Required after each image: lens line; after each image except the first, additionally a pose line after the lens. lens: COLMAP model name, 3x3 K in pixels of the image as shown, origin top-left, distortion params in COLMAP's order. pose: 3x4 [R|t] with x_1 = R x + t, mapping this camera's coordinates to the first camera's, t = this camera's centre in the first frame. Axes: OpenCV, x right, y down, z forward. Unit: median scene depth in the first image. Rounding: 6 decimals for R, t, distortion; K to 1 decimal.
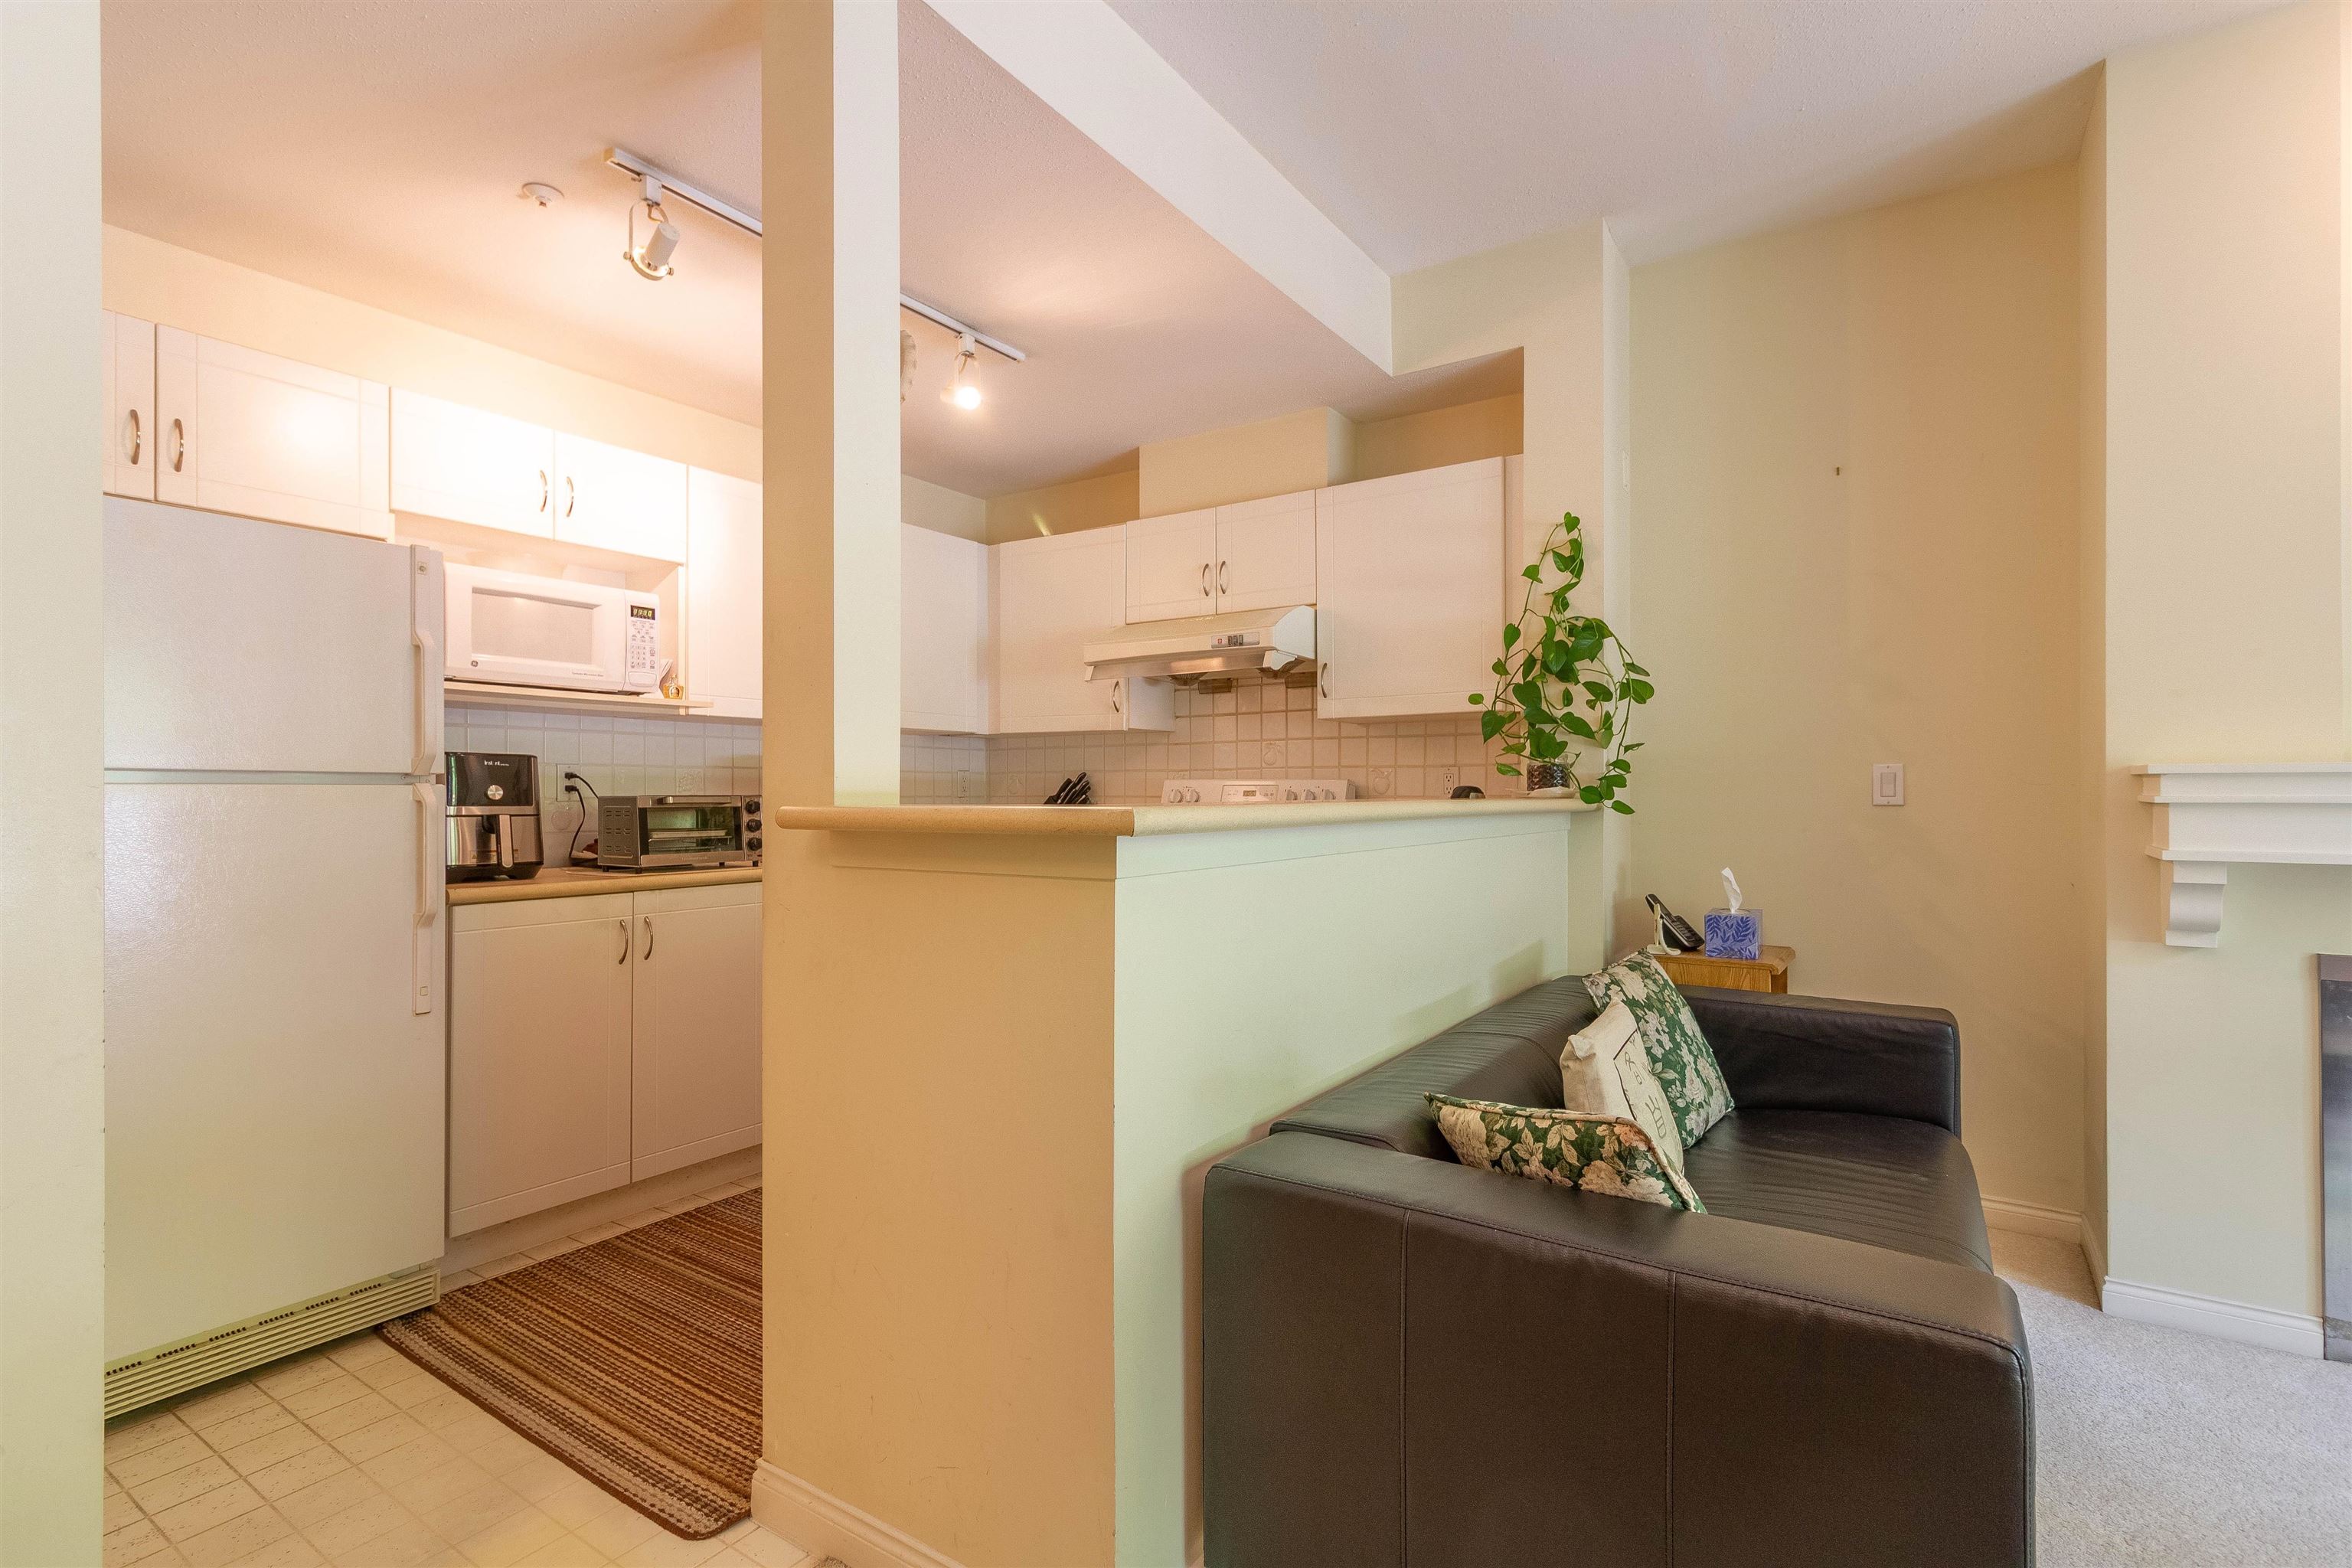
lens RADIAL K [[1093.3, 0, 1197.5], [0, 1093.3, 804.1], [0, 0, 1]] dist [0.003010, -0.000548]
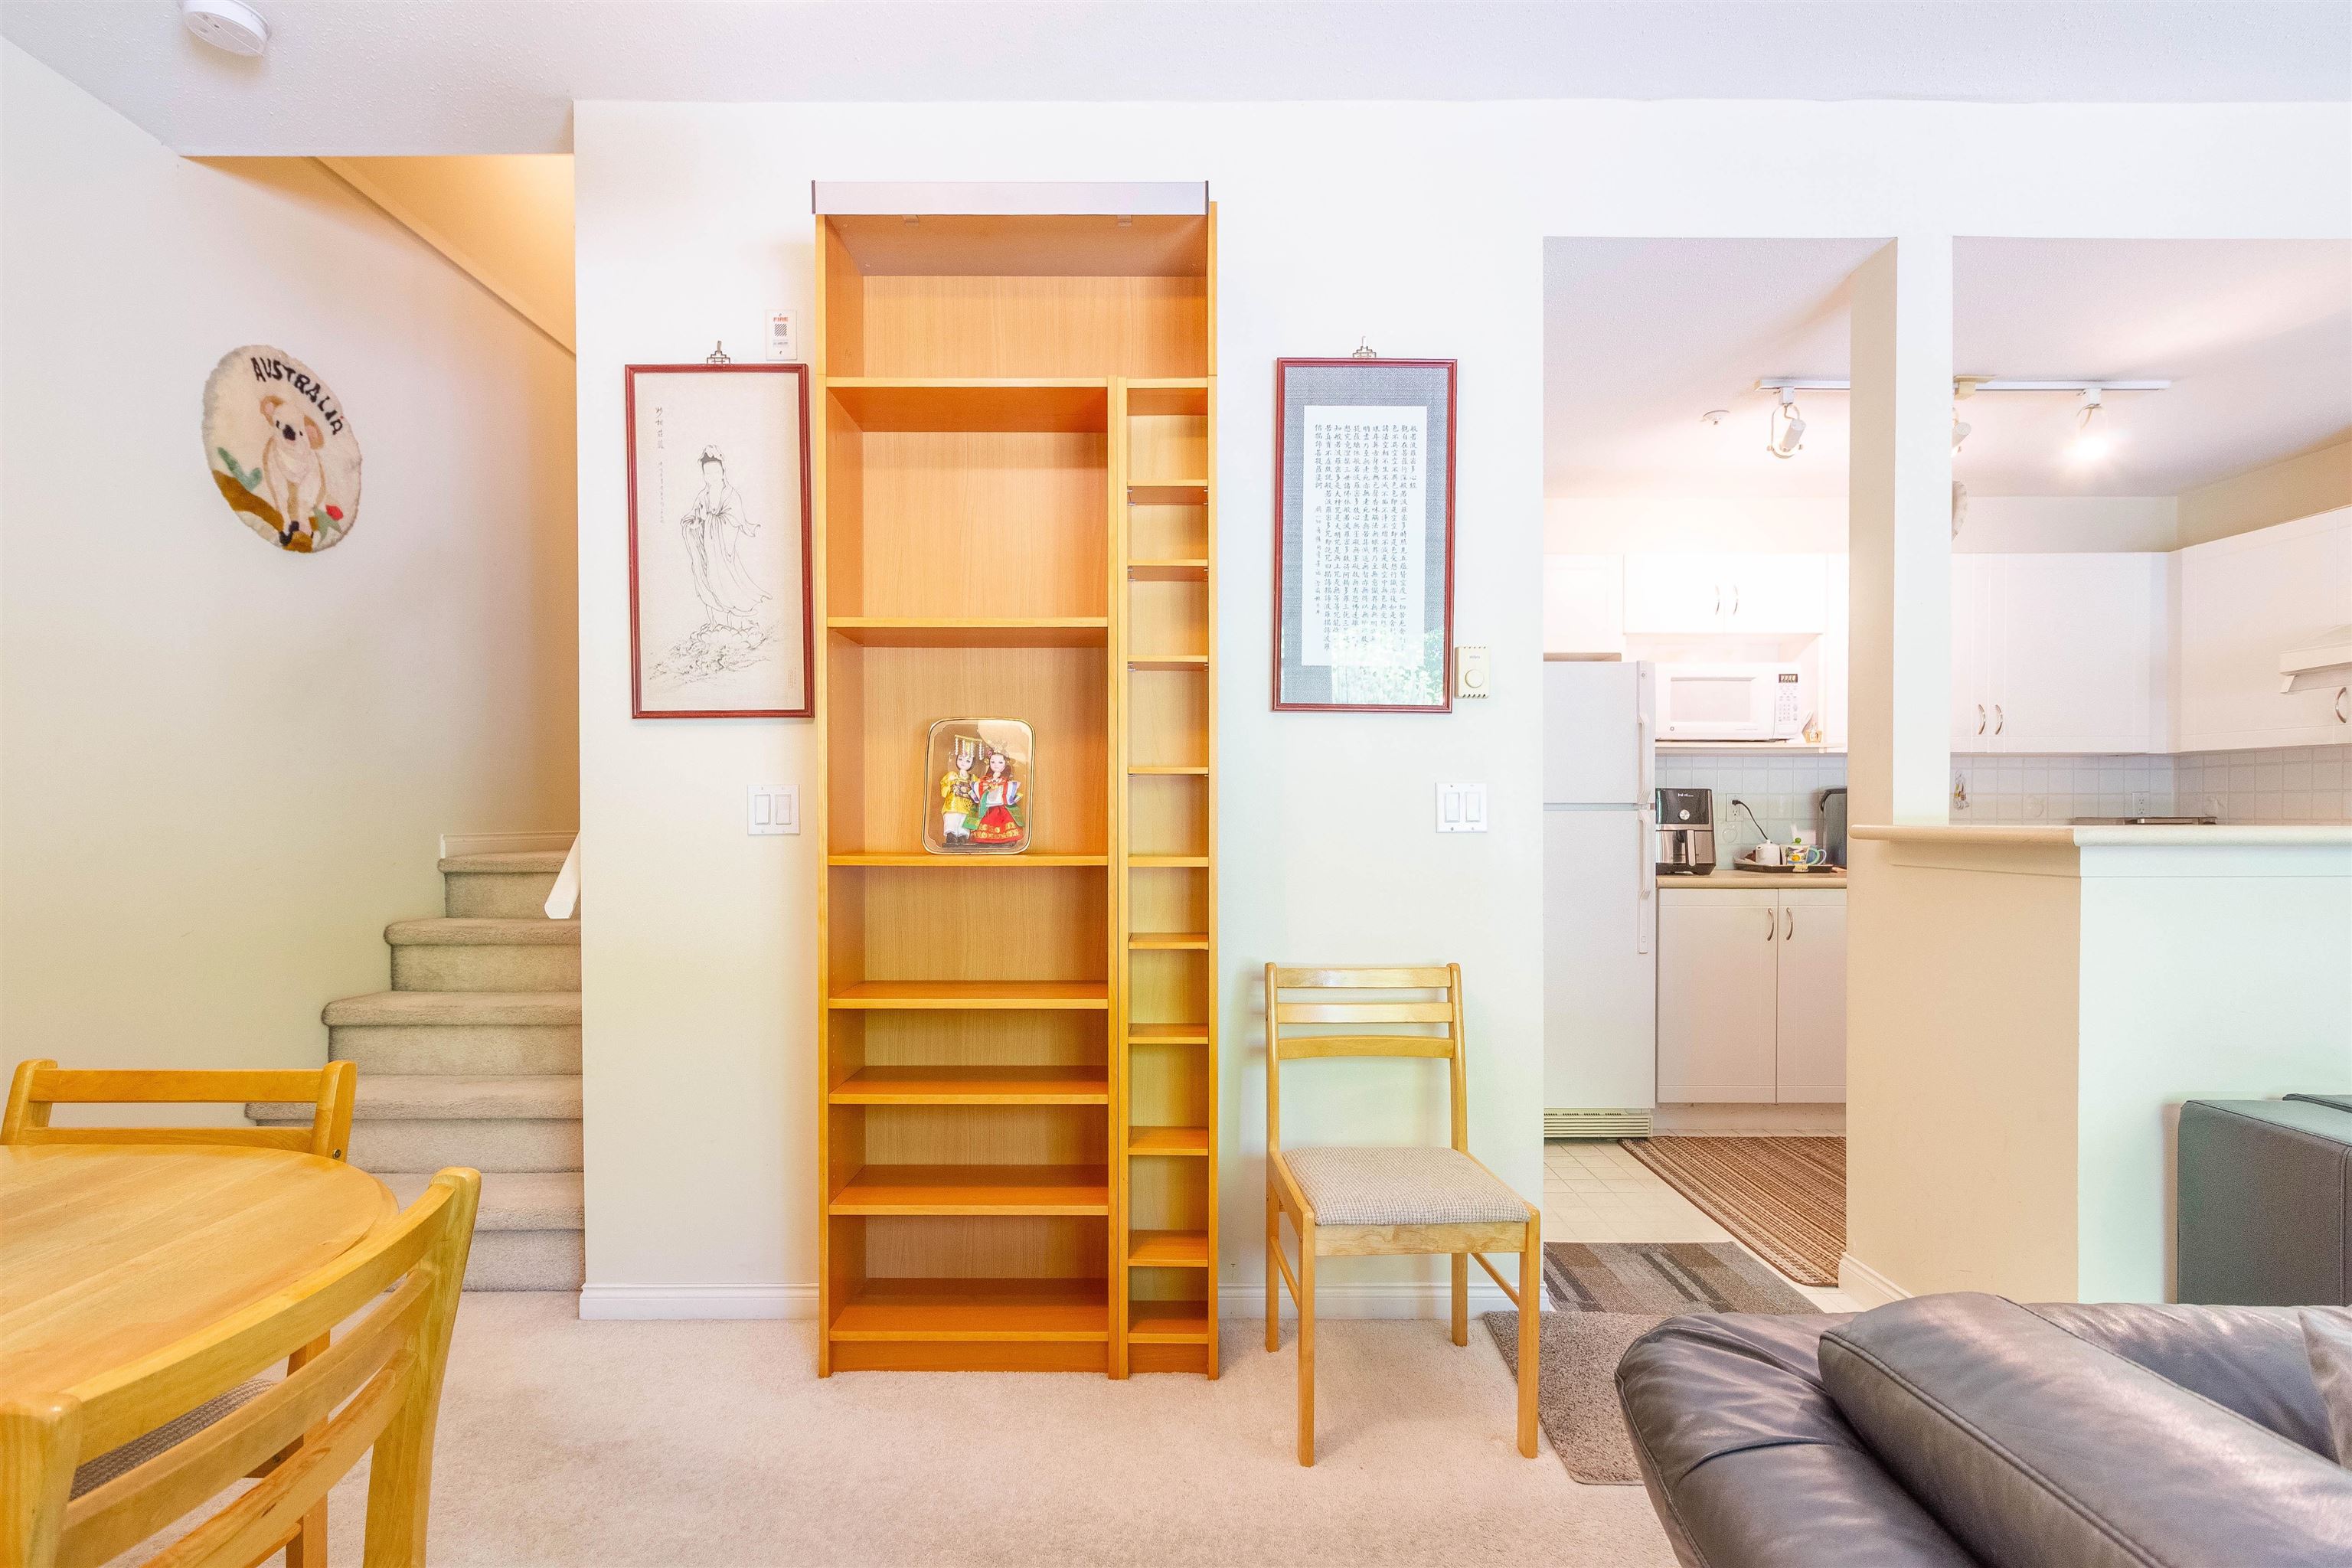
lens RADIAL K [[1093.3, 0, 1197.5], [0, 1093.3, 804.1], [0, 0, 1]] dist [0.003010, -0.000548]
pose [[0.549867, -0.007222, -0.835221, 0.207721], [-0.009632, 0.999841, -0.014986, 0.002879], [0.835197, 0.016285, 0.549710, -0.326257]]
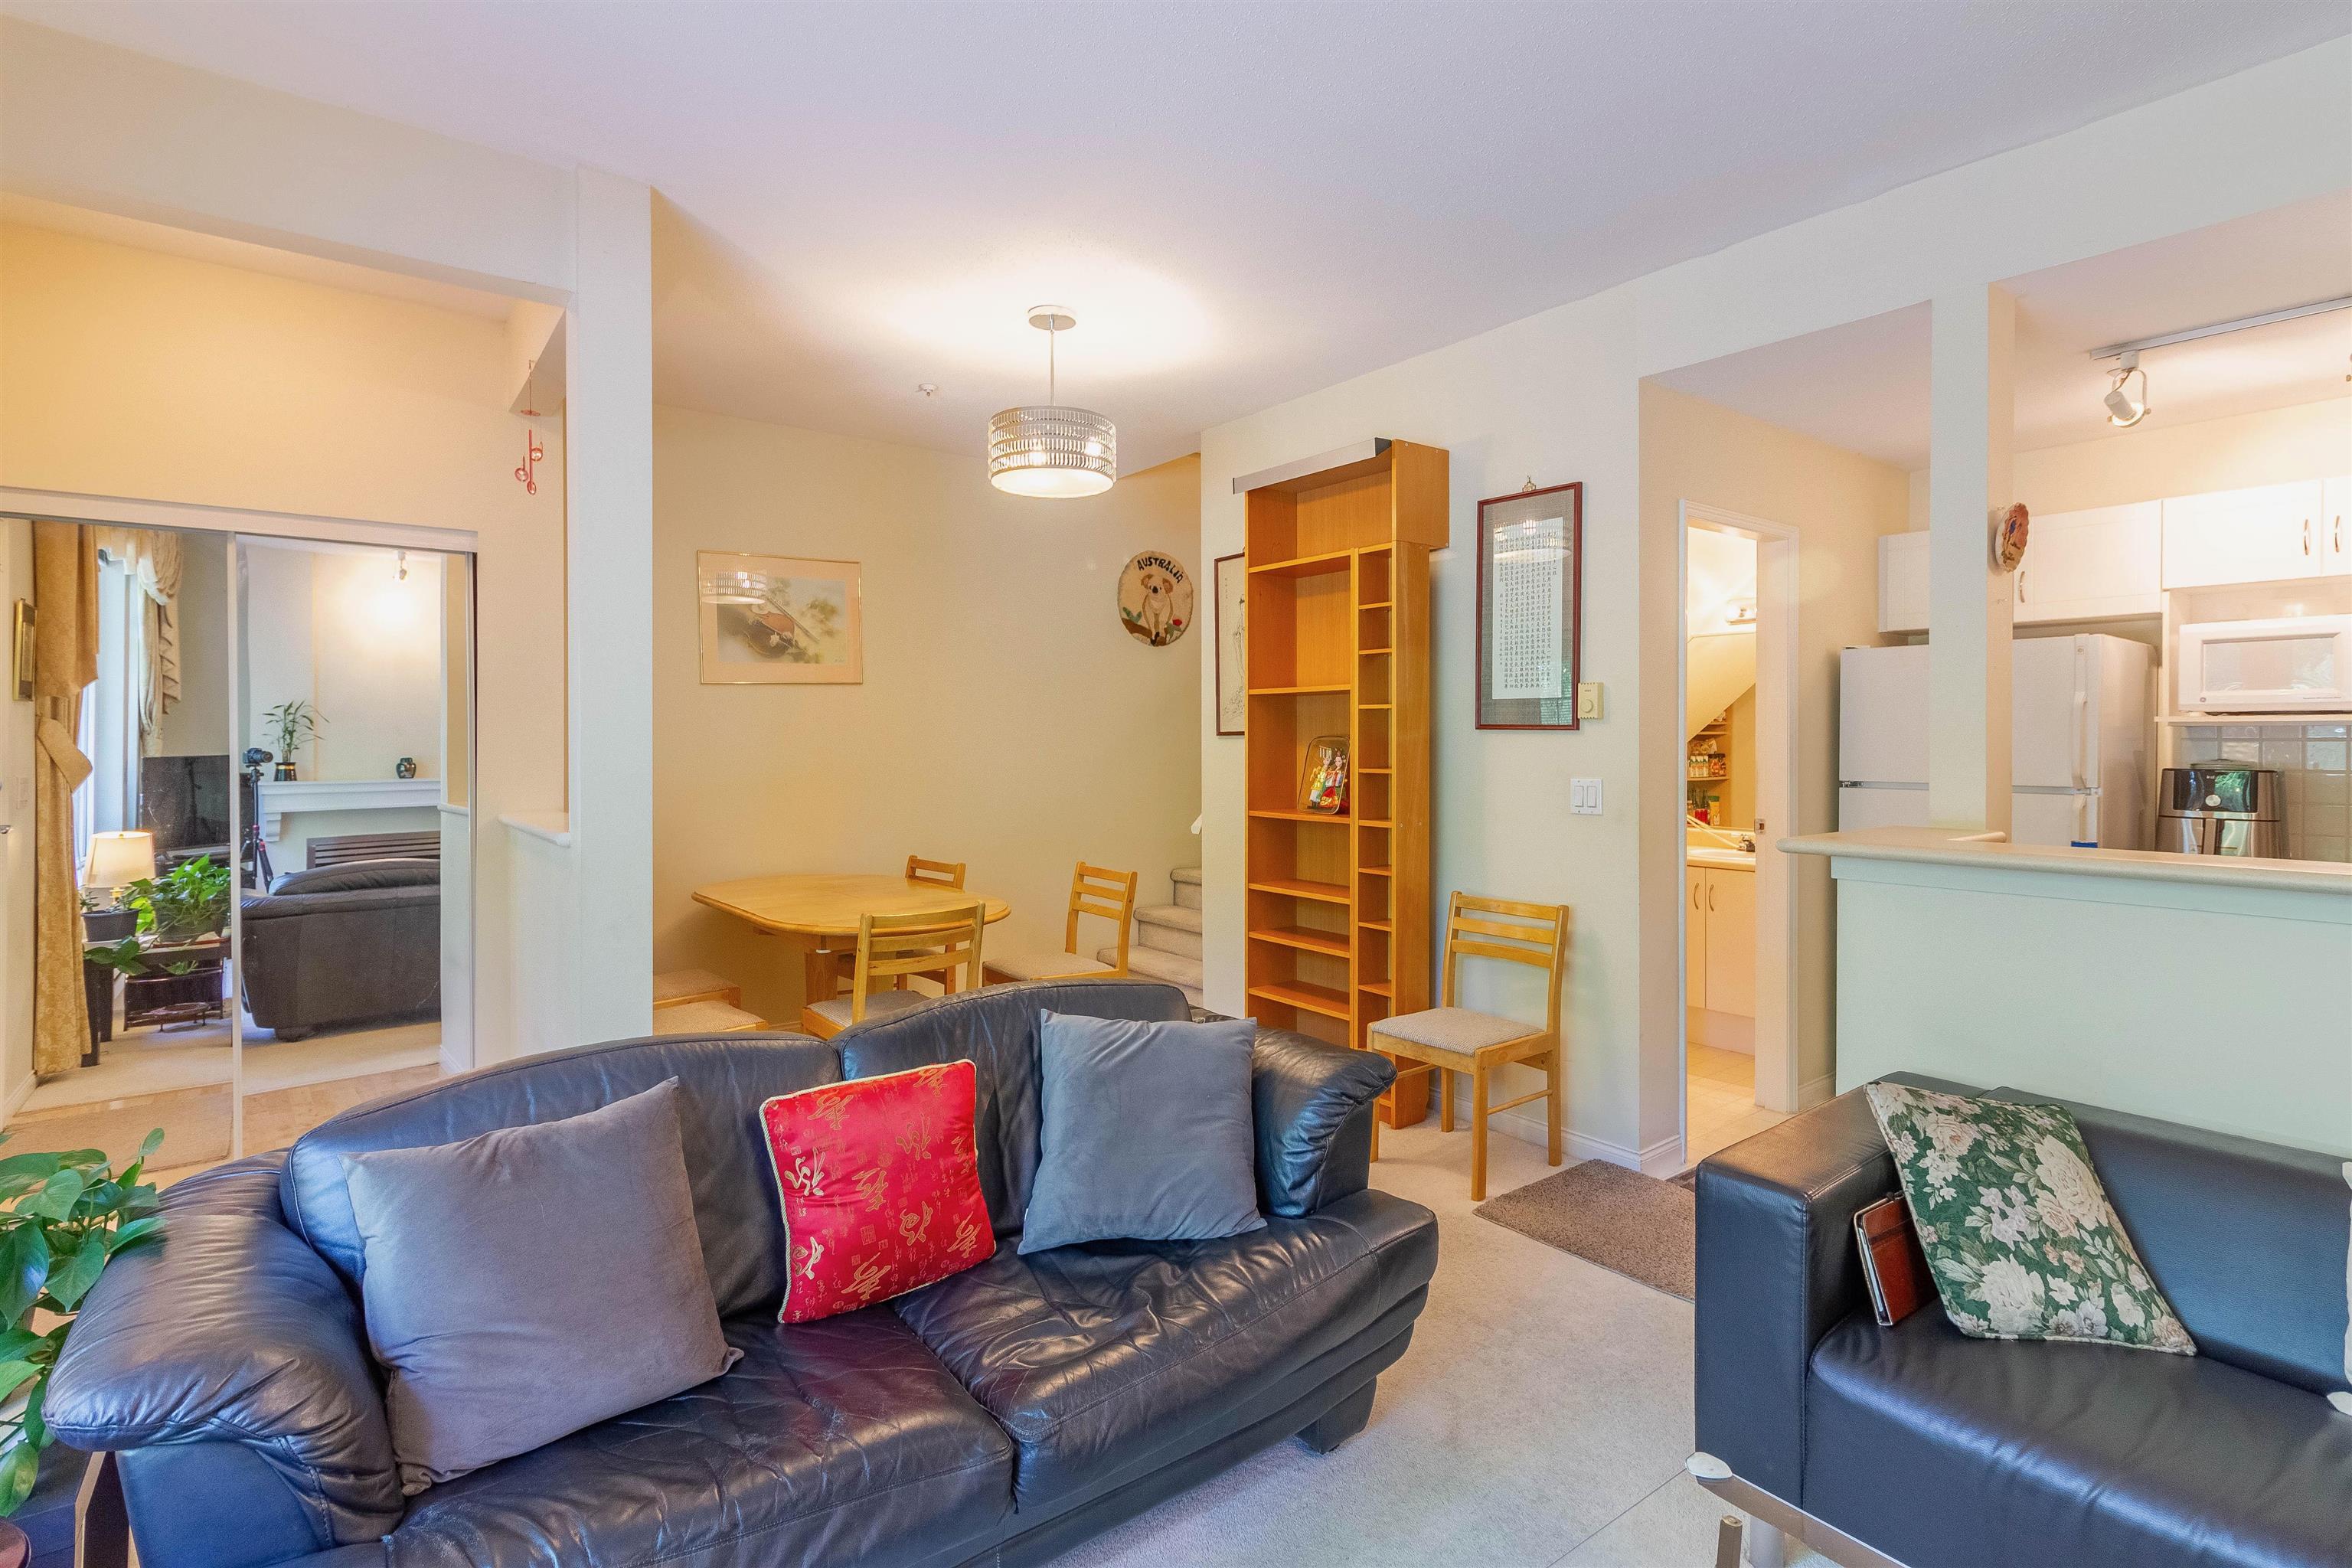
lens RADIAL K [[1144.0, 0, 1166.5], [0, 1144.0, 737.4], [0, 0, 1]] dist [0.002033, 0.000133]
pose [[-0.348926, 0.001126, -0.937150, 0.953431], [-0.008458, 0.999955, 0.004351, -0.075125], [0.937112, 0.009445, -0.348901, 0.315171]]
